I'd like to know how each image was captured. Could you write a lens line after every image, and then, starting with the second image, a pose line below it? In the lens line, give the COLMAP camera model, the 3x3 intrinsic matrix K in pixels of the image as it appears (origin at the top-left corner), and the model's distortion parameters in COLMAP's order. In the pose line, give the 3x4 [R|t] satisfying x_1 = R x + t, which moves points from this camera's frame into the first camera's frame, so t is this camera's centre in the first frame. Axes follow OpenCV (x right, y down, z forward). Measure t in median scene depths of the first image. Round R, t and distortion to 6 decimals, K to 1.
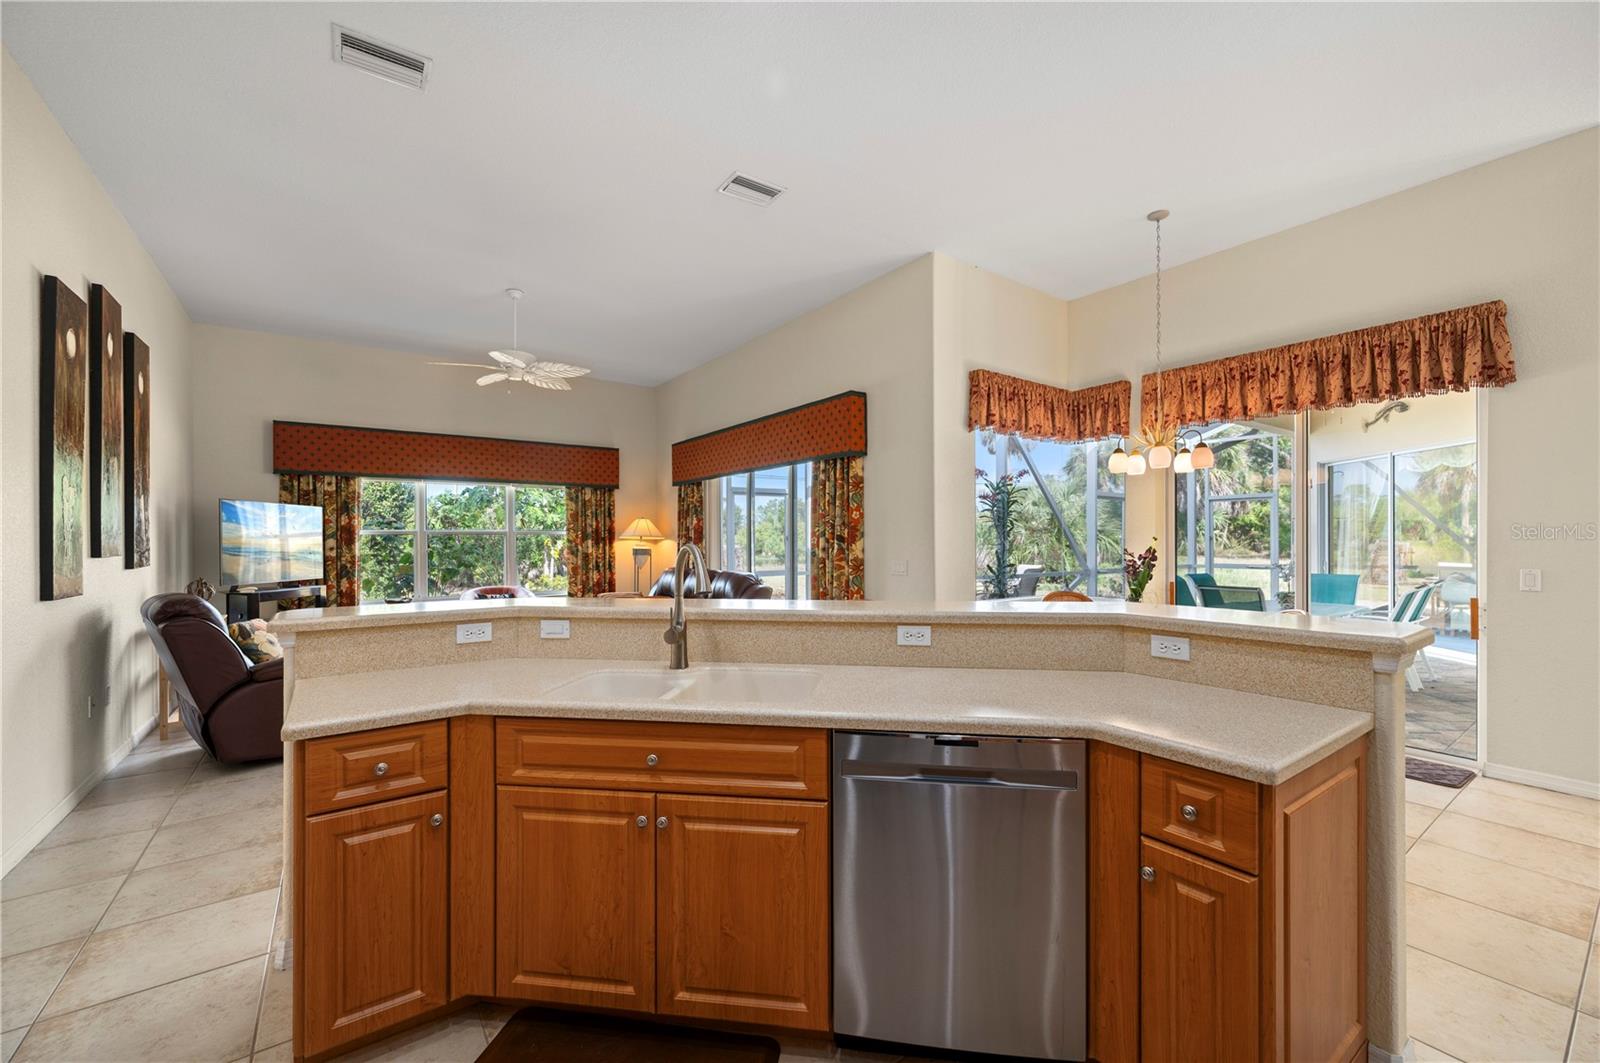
lens RADIAL K [[634.6, 0, 806.5], [0, 634.6, 542.4], [0, 0, 1]] dist [-0.002009, 0.000467]
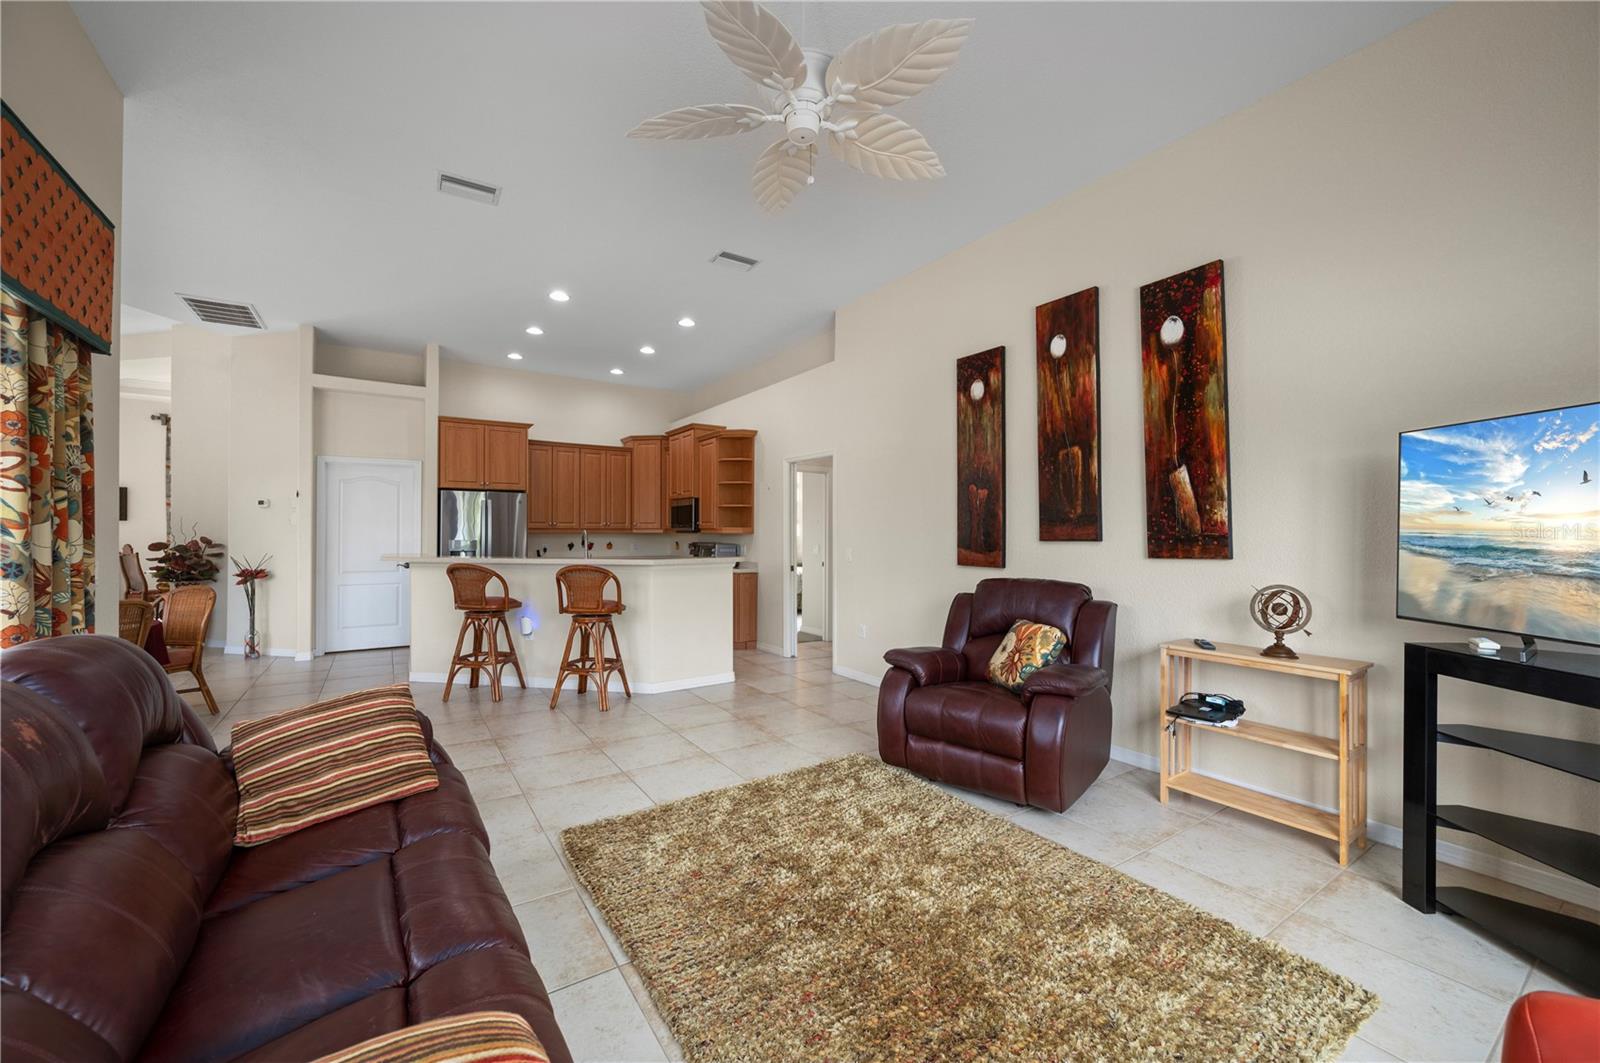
lens RADIAL K [[634.6, 0, 797.7], [0, 634.6, 529.6], [0, 0, 1]] dist [-0.002009, 0.000467]
pose [[-0.999195, 0.005495, 0.039727, -0.393264], [0.005562, 0.999983, 0.001574, 0.000060], [-0.039718, 0.001794, -0.999209, 1.185089]]
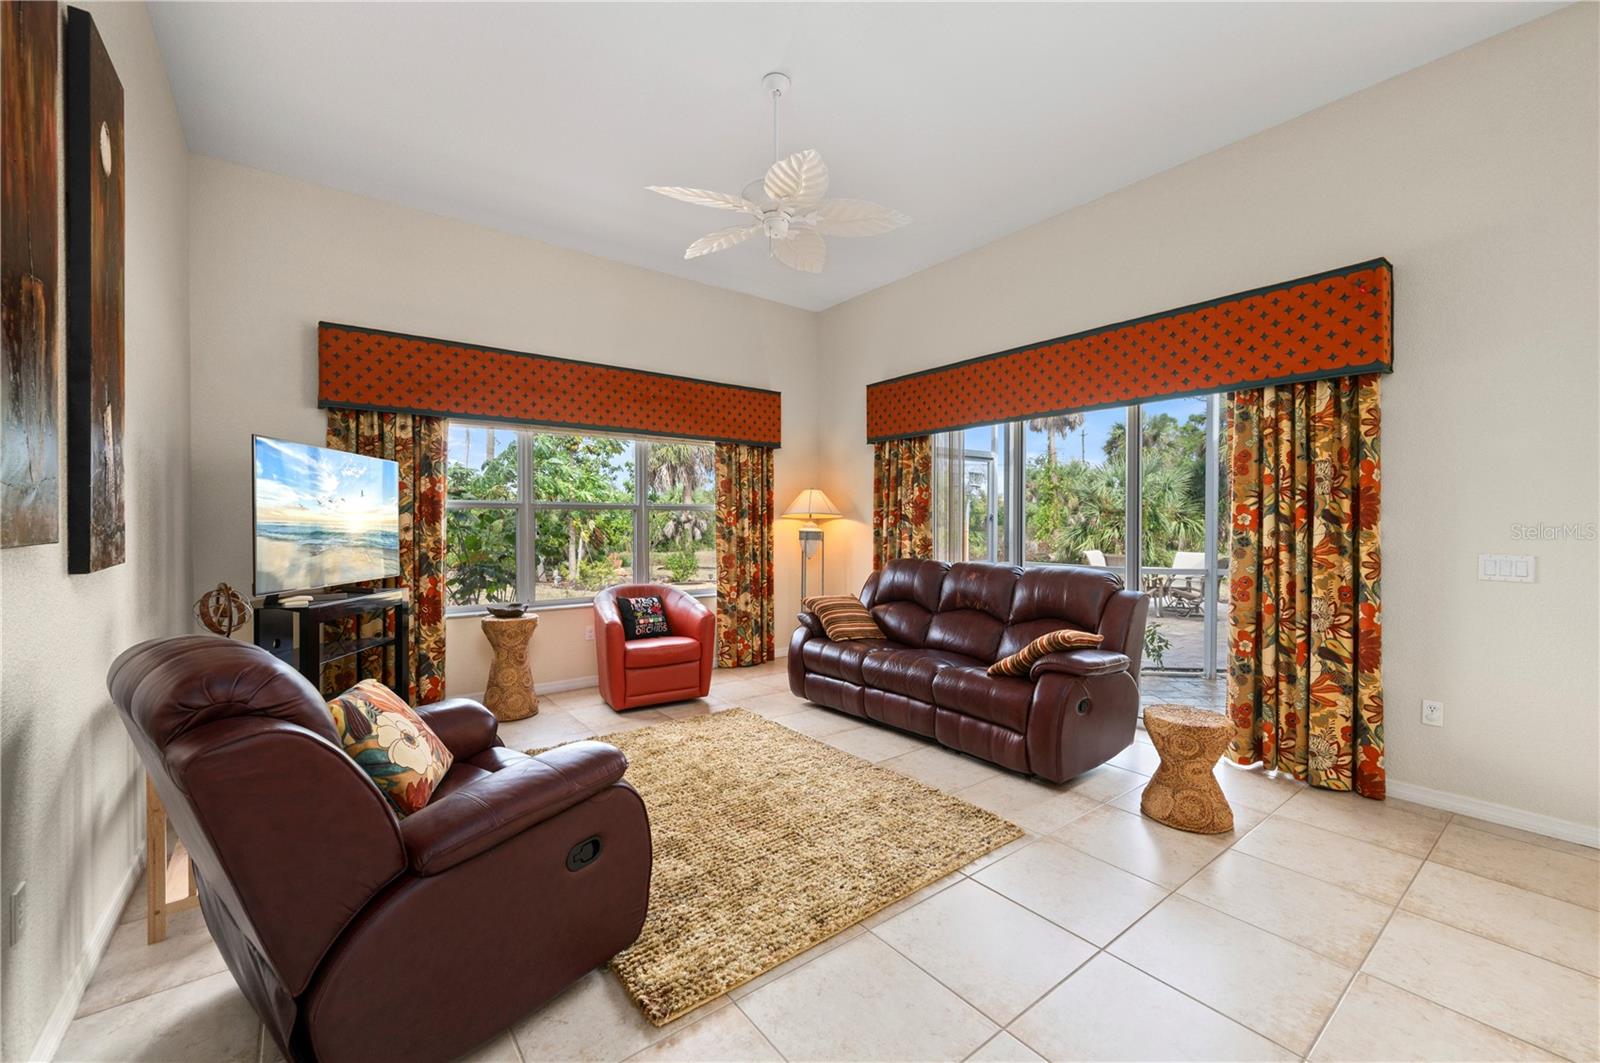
lens RADIAL K [[634.6, 0, 800.4], [0, 634.6, 528.3], [0, 0, 1]] dist [-0.002009, 0.000467]
pose [[0.999525, 0.005367, 0.030362, -0.374415], [-0.005511, 0.999974, 0.004665, 0.004316], [-0.030336, -0.004830, 0.999528, 0.350884]]
